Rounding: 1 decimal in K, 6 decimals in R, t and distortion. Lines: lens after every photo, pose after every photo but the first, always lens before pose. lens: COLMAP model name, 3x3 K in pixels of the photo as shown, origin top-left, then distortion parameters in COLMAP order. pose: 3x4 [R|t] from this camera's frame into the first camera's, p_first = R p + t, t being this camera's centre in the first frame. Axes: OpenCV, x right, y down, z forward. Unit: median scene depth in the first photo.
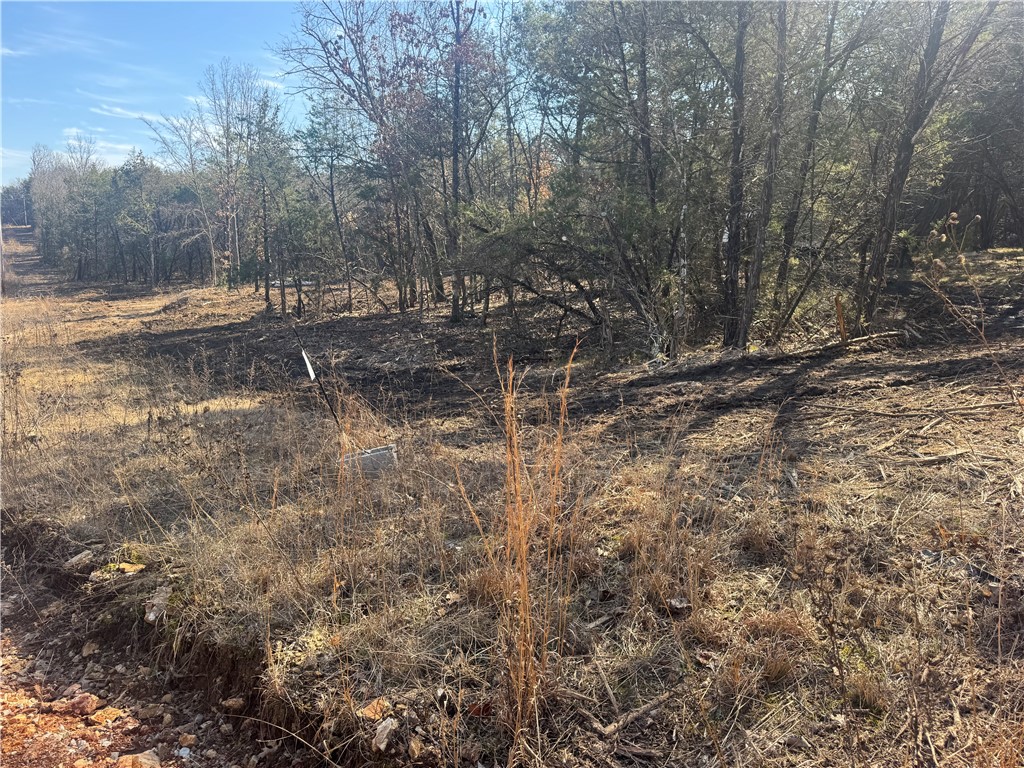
lens RADIAL K [[722.7, 0, 511.7], [0, 722.7, 377.9], [0, 0, 1]] dist [0.073981, -0.082245]
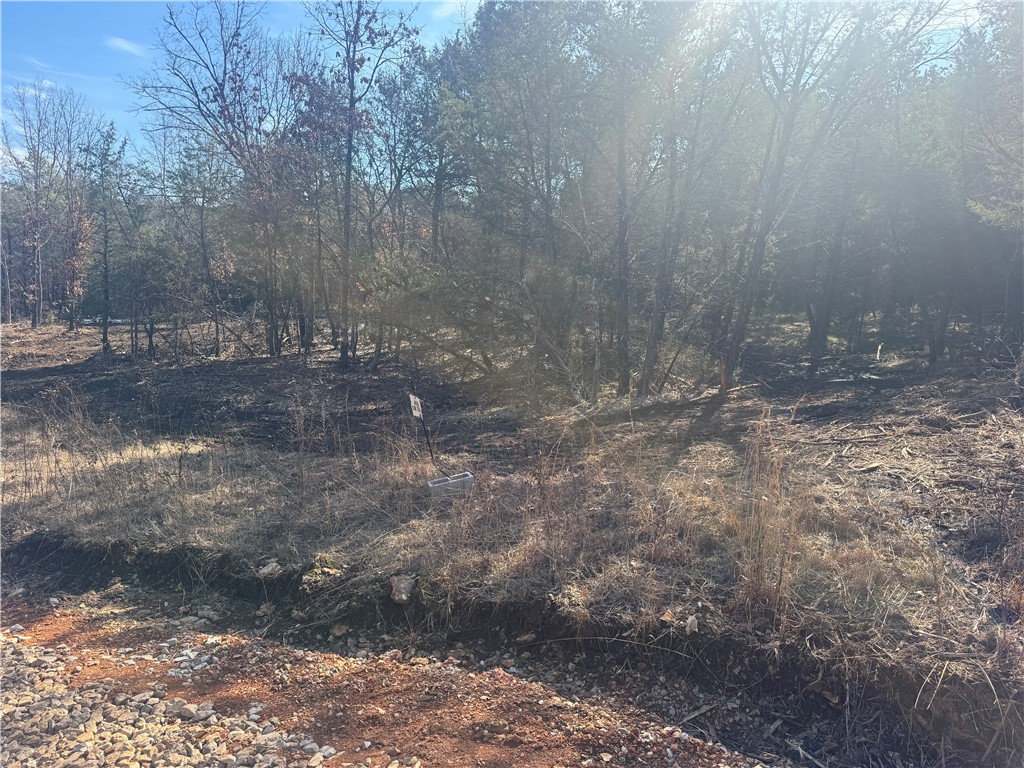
lens RADIAL K [[722.7, 0, 514.1], [0, 722.7, 393.8], [0, 0, 1]] dist [0.073981, -0.082245]
pose [[0.962094, 0.003997, 0.272690, -0.295991], [0.006697, 0.999245, -0.038273, 0.002088], [-0.272637, 0.038648, 0.961340, -0.156840]]
